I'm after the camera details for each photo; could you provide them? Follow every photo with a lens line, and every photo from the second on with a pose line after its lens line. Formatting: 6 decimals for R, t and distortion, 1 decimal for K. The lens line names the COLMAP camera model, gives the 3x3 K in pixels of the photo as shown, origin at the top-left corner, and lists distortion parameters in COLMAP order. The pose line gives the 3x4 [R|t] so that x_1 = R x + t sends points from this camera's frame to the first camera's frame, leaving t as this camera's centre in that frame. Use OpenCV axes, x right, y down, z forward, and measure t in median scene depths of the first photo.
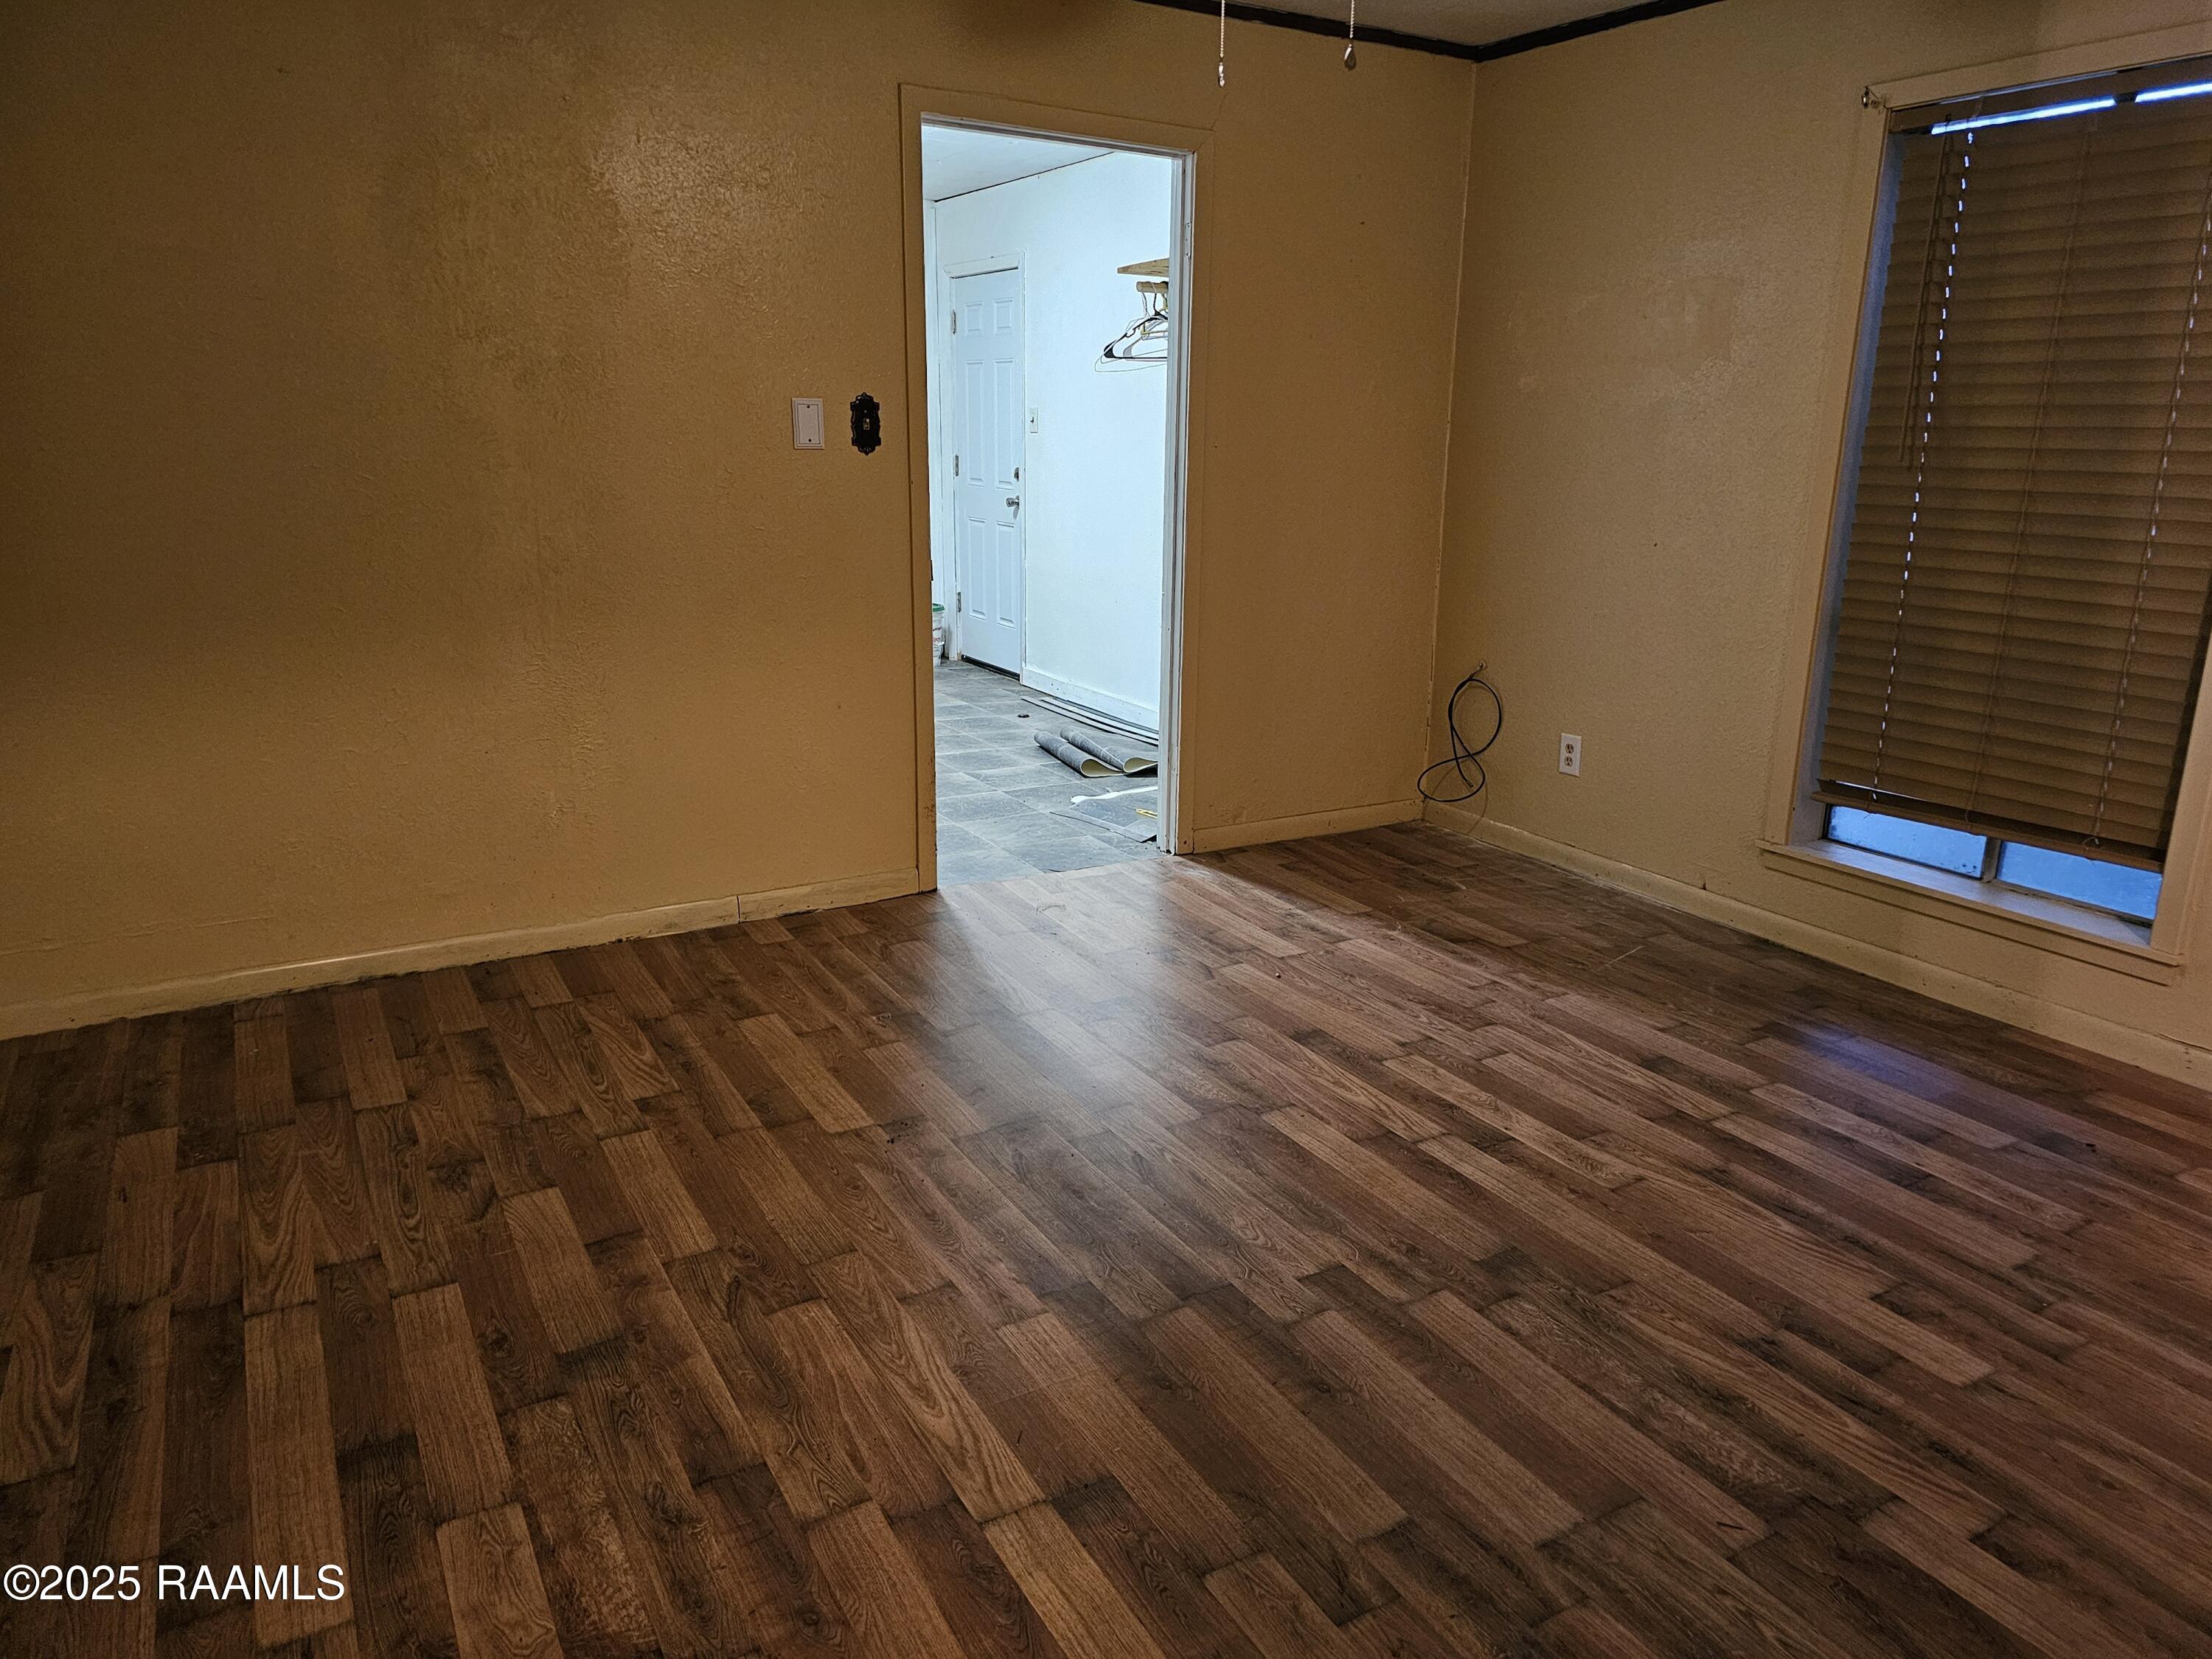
lens RADIAL K [[1483.7, 0, 1110.2], [0, 1483.7, 828.8], [0, 0, 1]] dist [0.011064, -0.016907]
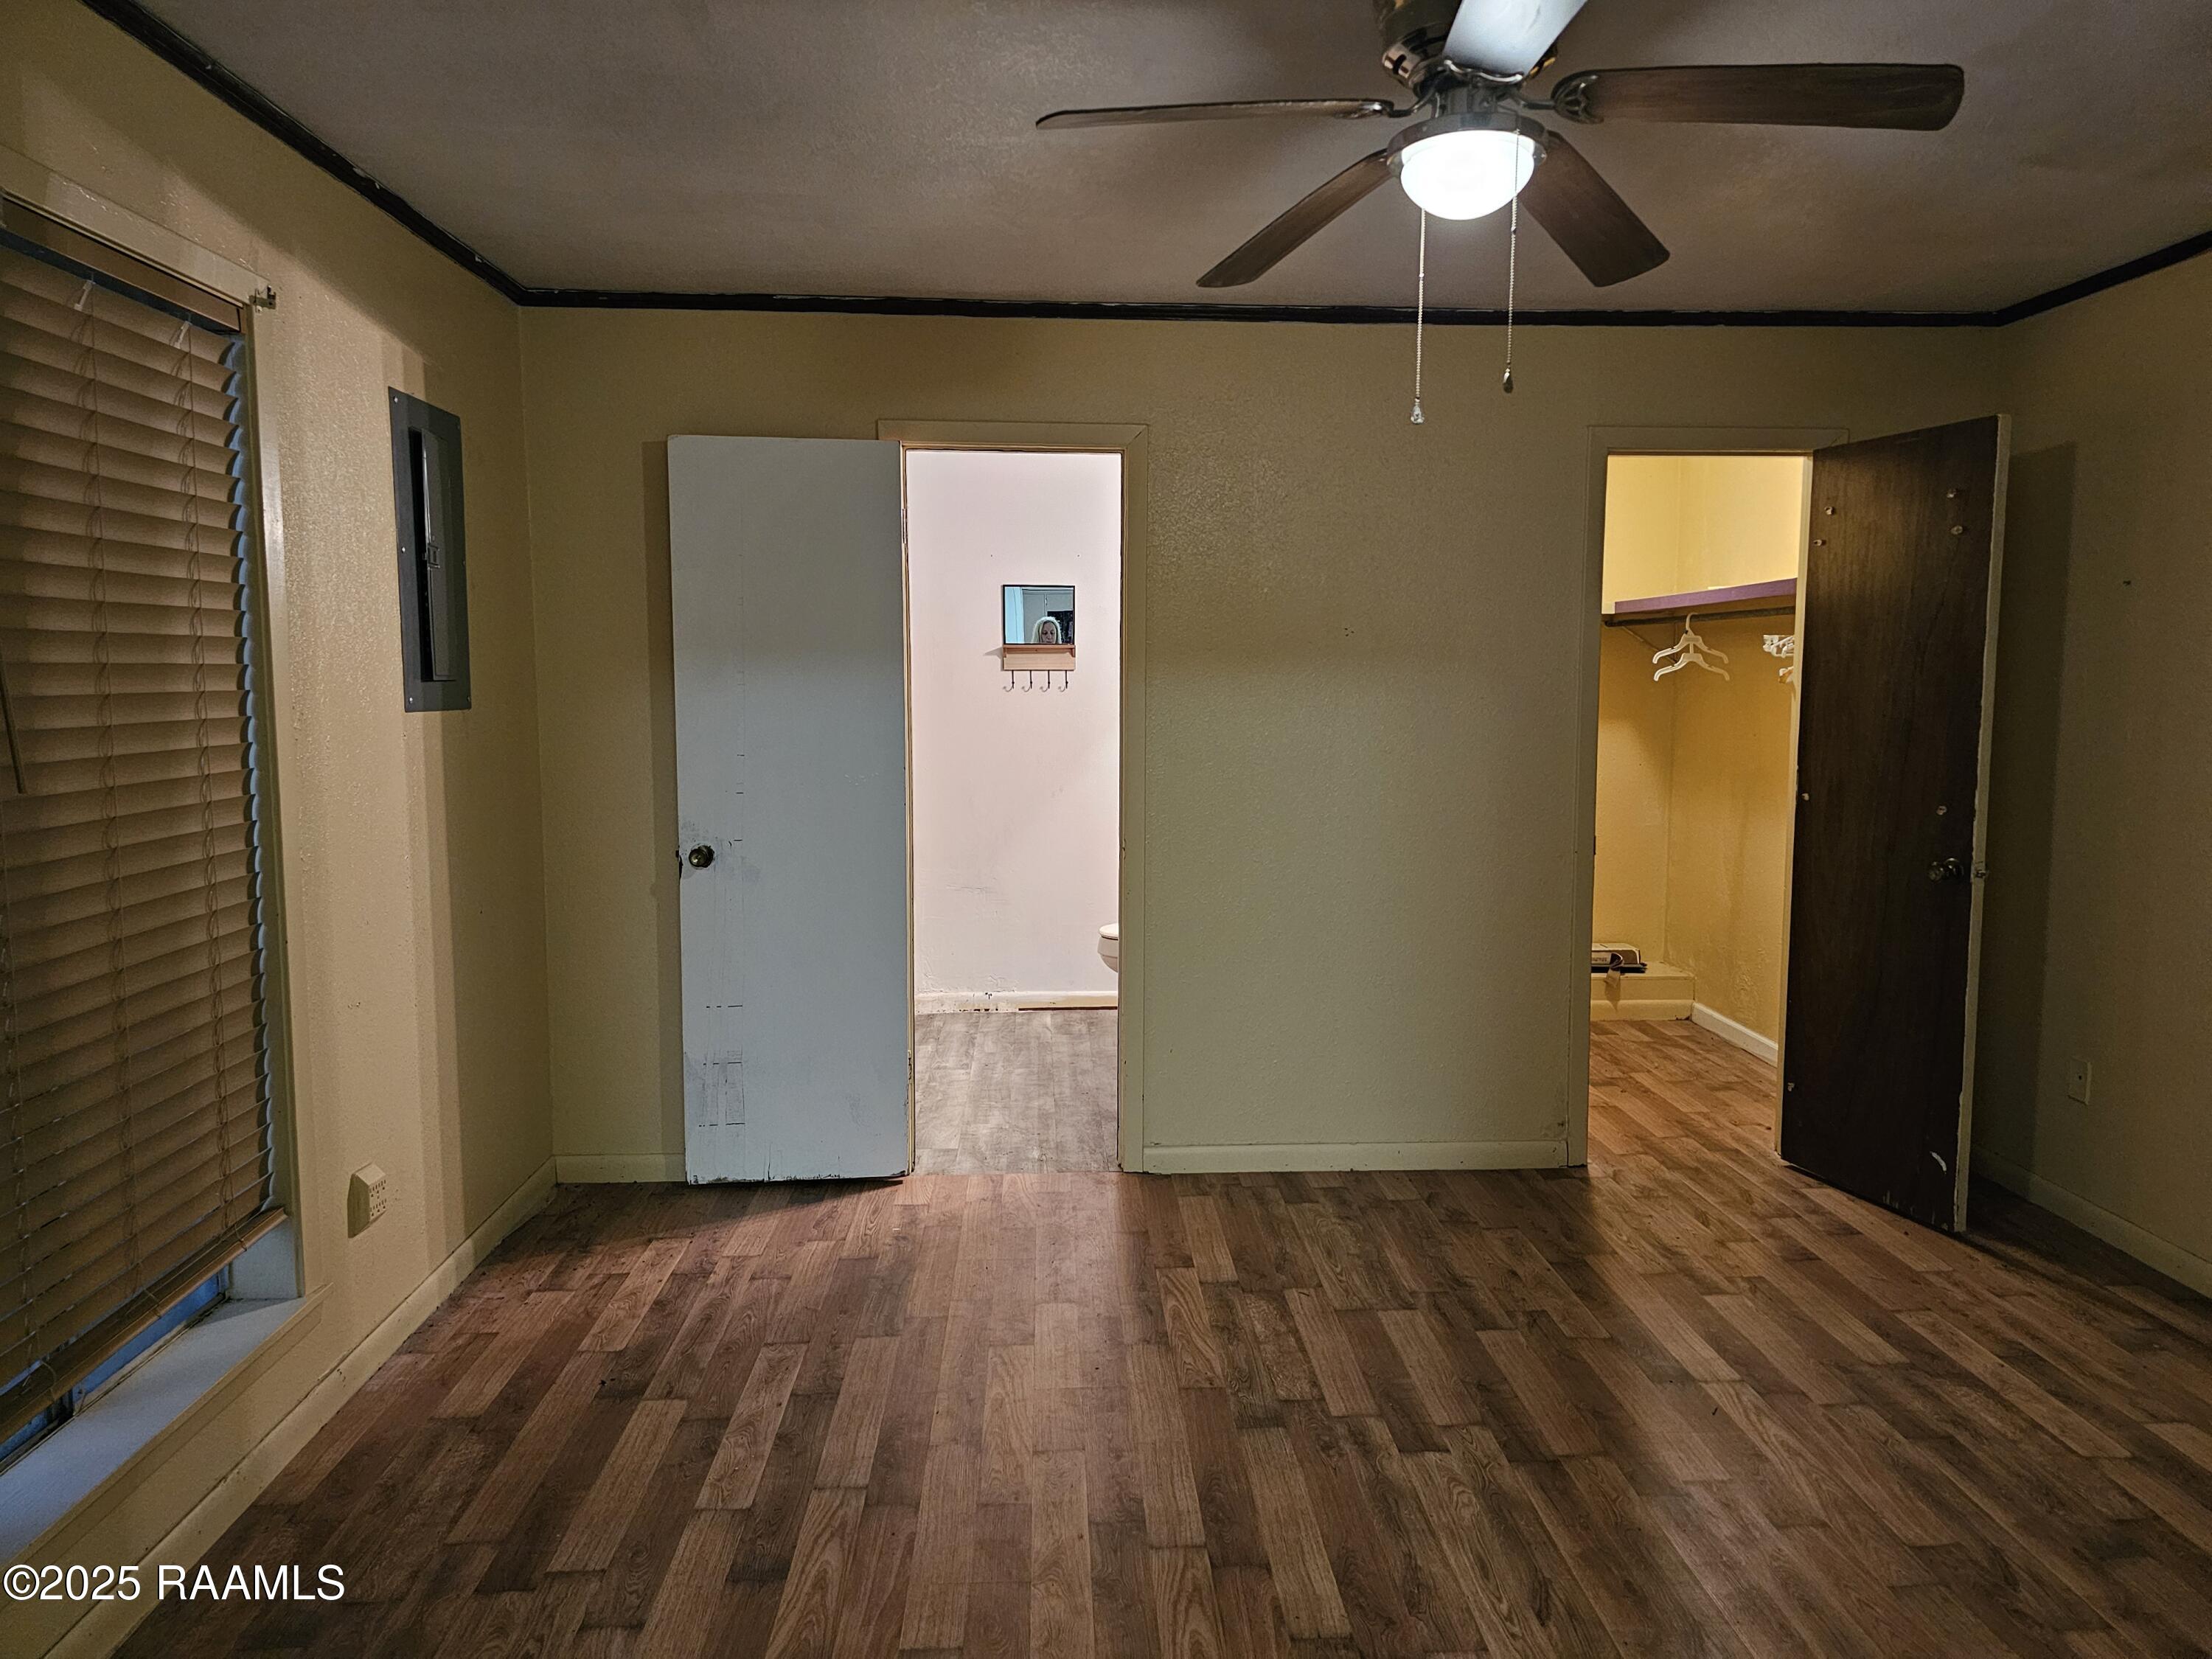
lens RADIAL K [[1483.7, 0, 1110.7], [0, 1483.7, 816.7], [0, 0, 1]] dist [0.011064, -0.016907]
pose [[-0.890057, -0.058526, 0.452076, -0.138016], [0.107622, 0.936710, 0.333154, -0.591682], [-0.442962, 0.345180, -0.827427, 1.972777]]
